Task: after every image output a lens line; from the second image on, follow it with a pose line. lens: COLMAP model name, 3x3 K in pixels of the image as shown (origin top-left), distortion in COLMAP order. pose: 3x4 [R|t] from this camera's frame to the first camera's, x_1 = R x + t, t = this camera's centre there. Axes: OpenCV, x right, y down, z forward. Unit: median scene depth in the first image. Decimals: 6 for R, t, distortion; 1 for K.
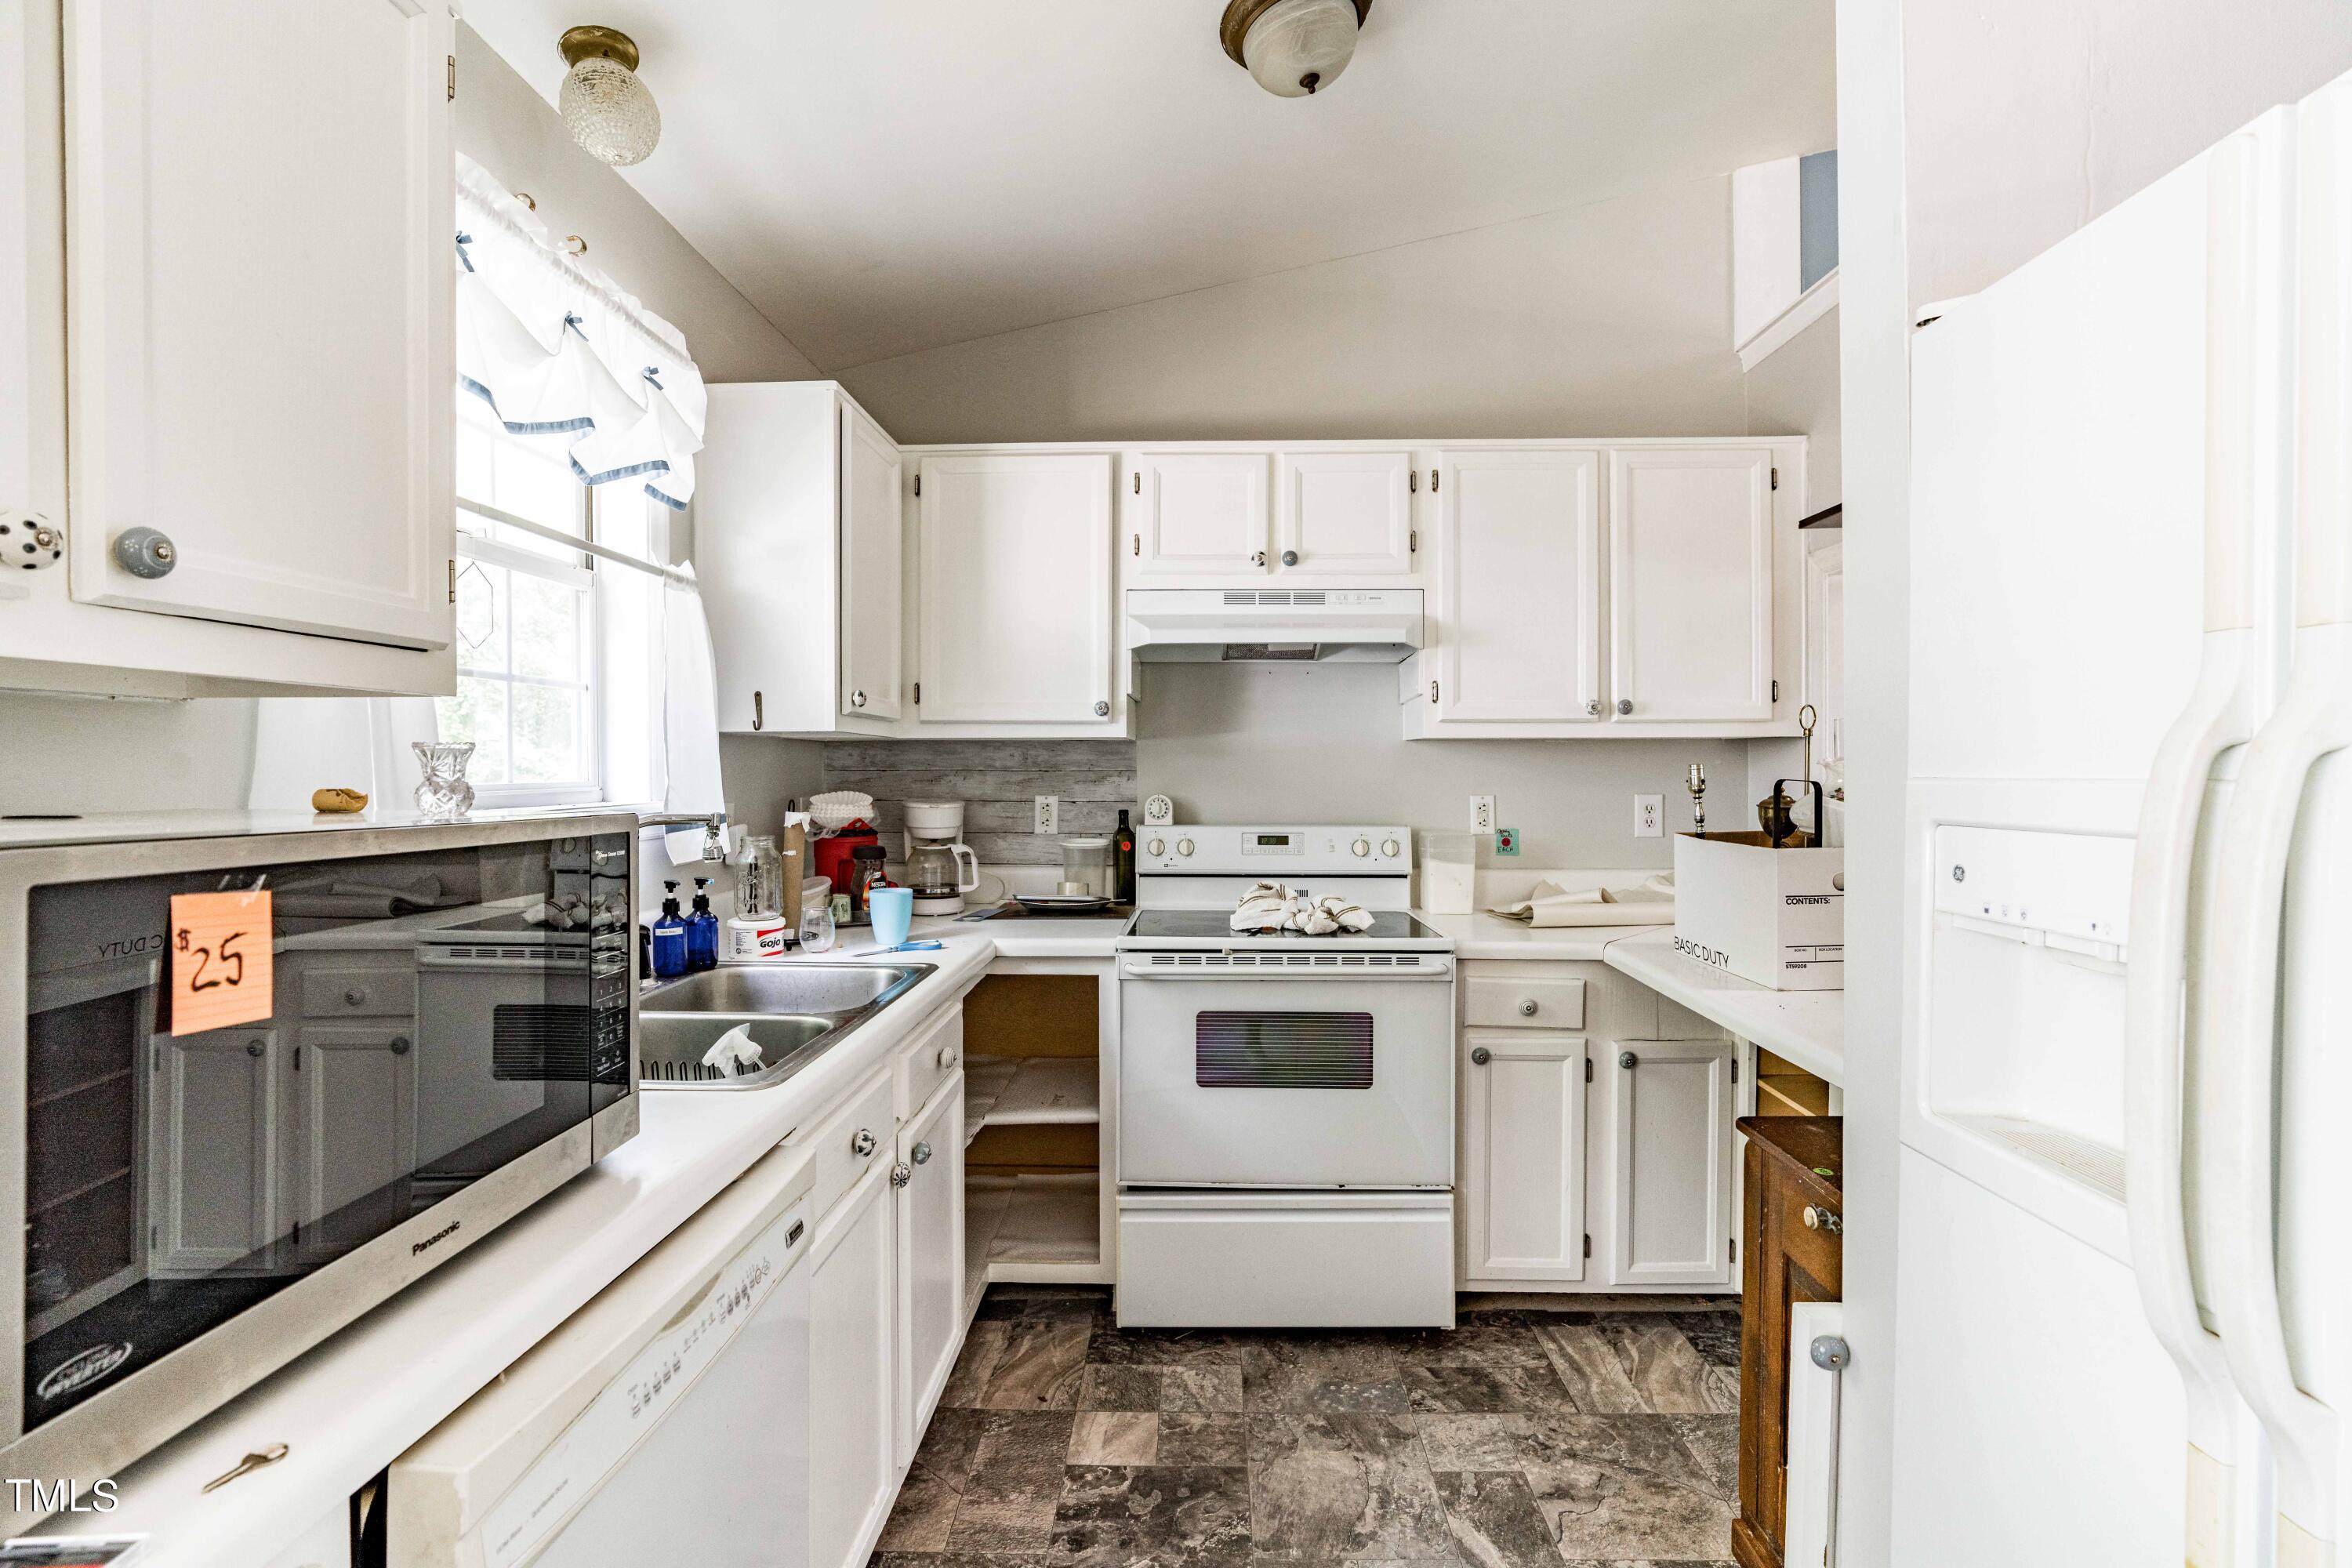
lens RADIAL K [[1080.0, 0, 1192.2], [0, 1080.0, 777.5], [0, 0, 1]] dist [-0.020485, 0.006003]
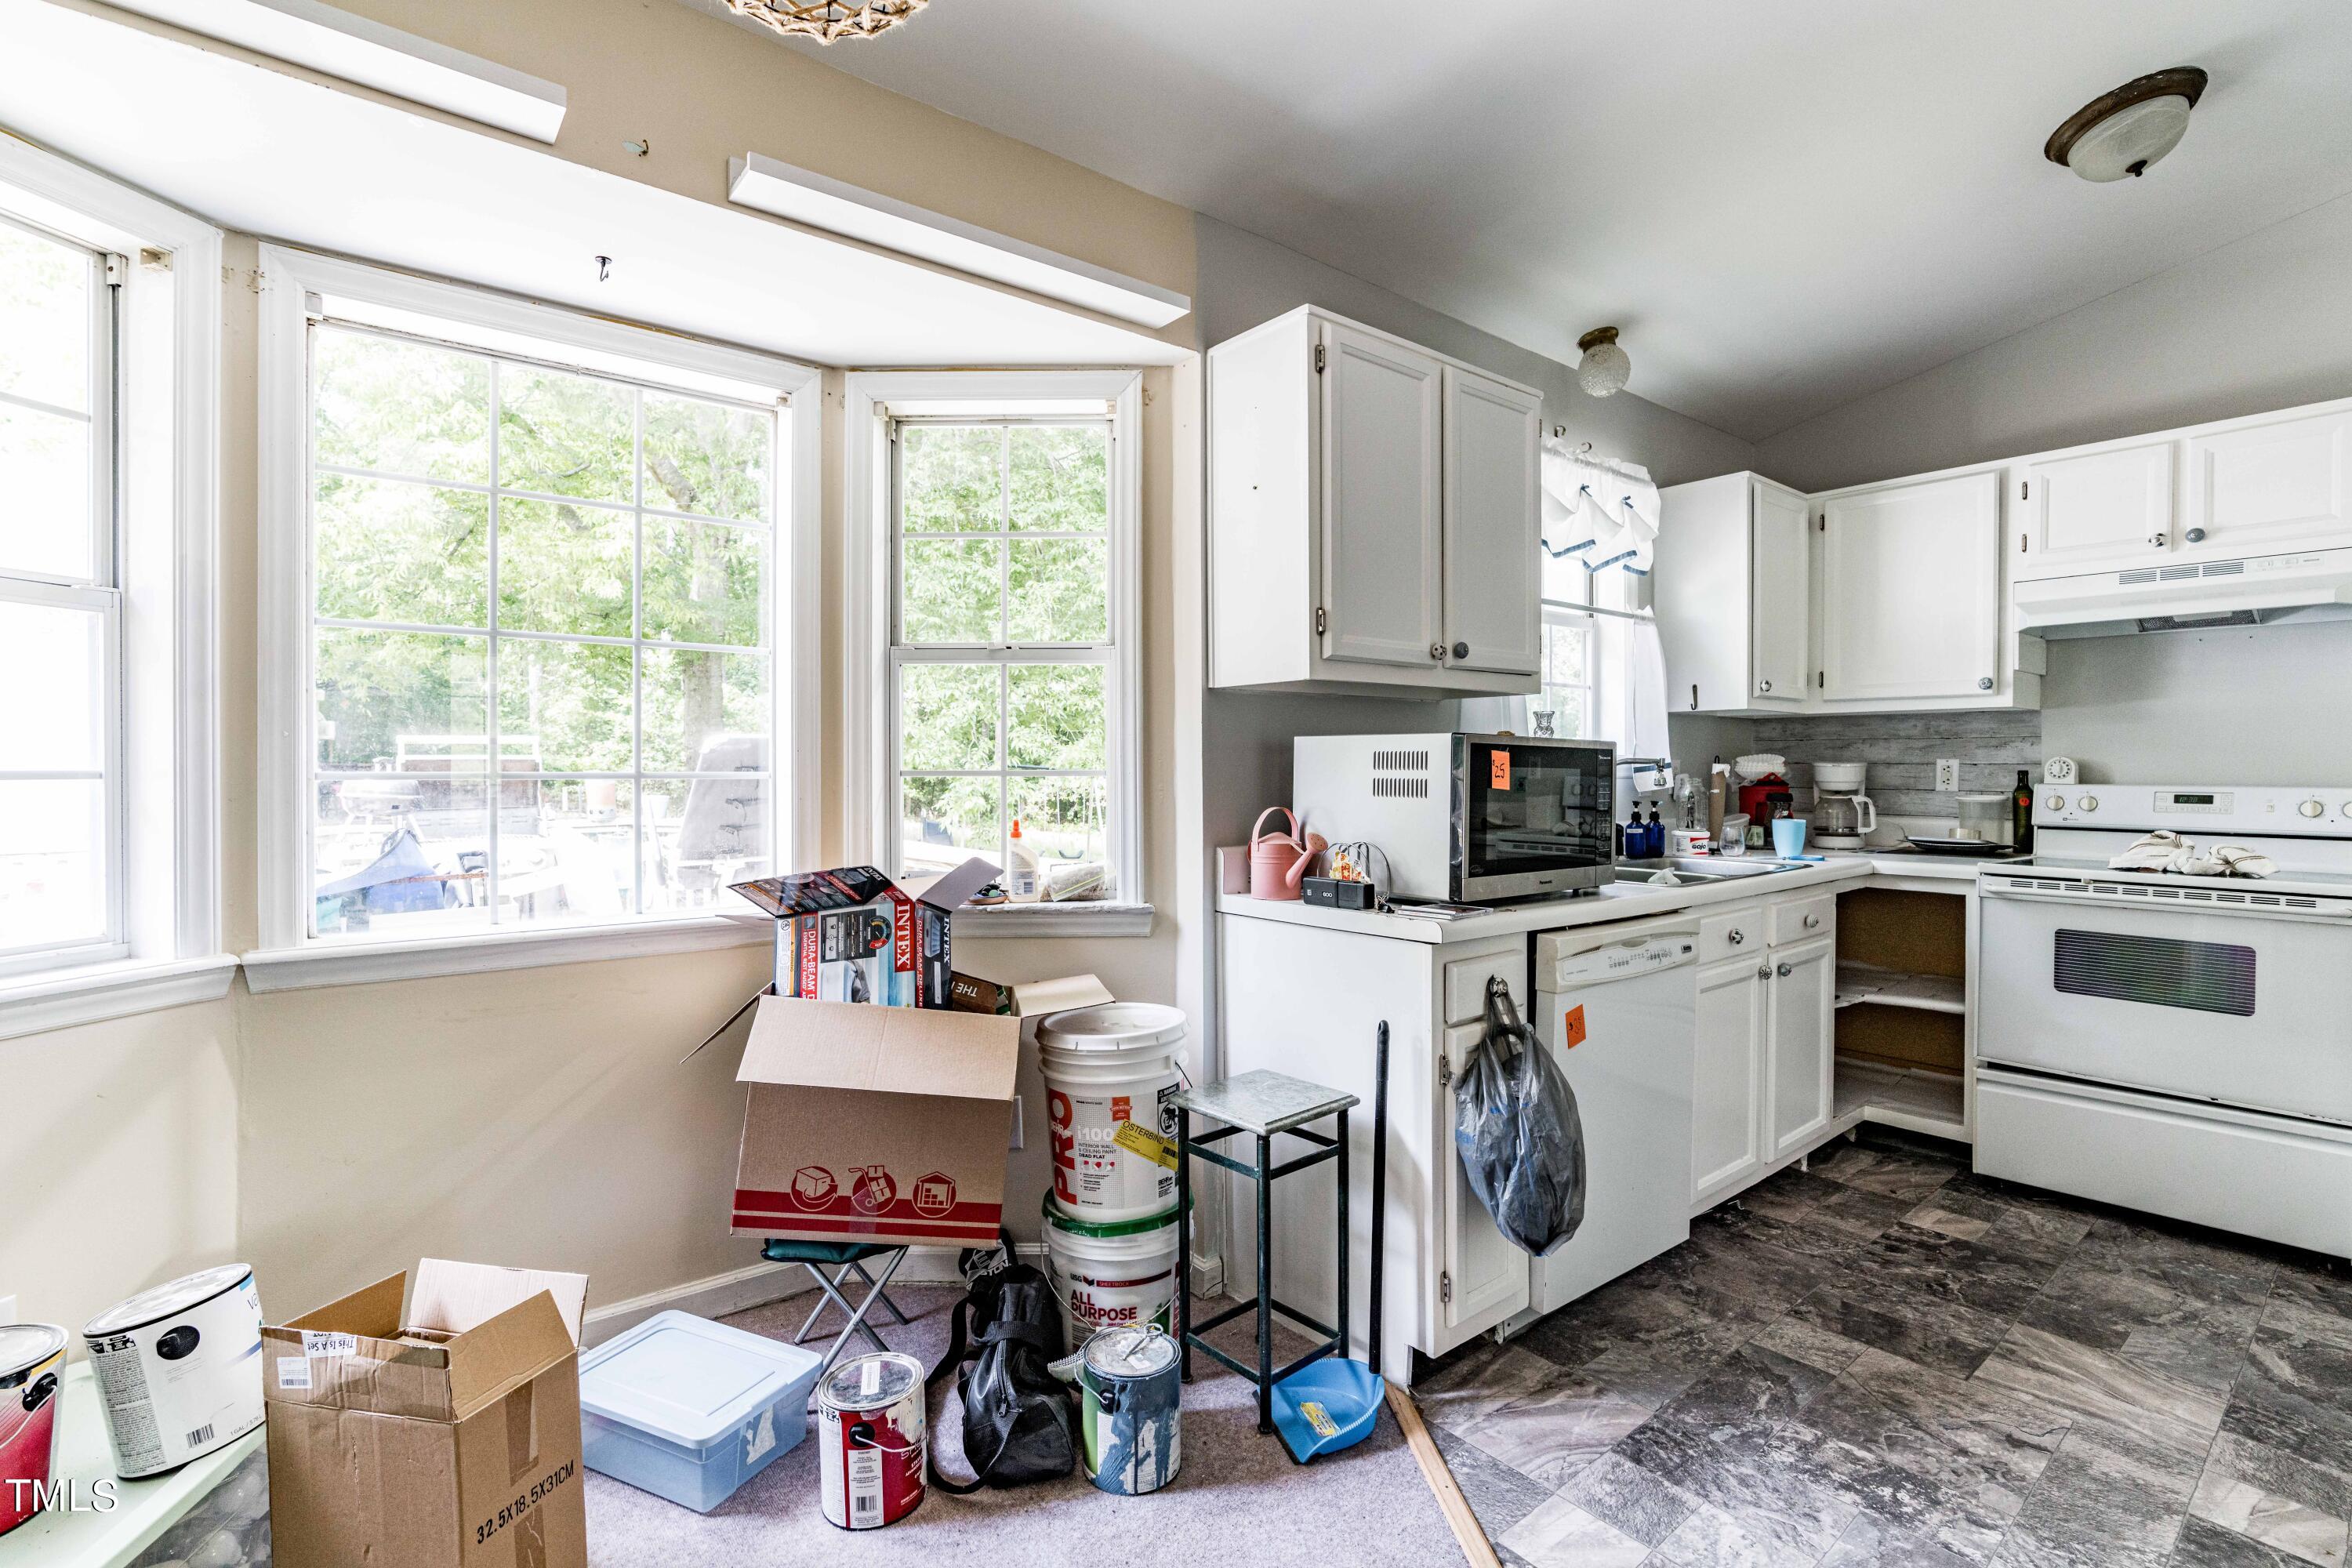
lens RADIAL K [[1080.0, 0, 1176.8], [0, 1080.0, 777.9], [0, 0, 1]] dist [-0.020485, 0.006003]
pose [[0.646420, 0.010951, -0.762903, 0.275170], [-0.007349, 0.999940, 0.008126, 0.043825], [0.762946, 0.000353, 0.646462, -0.522806]]
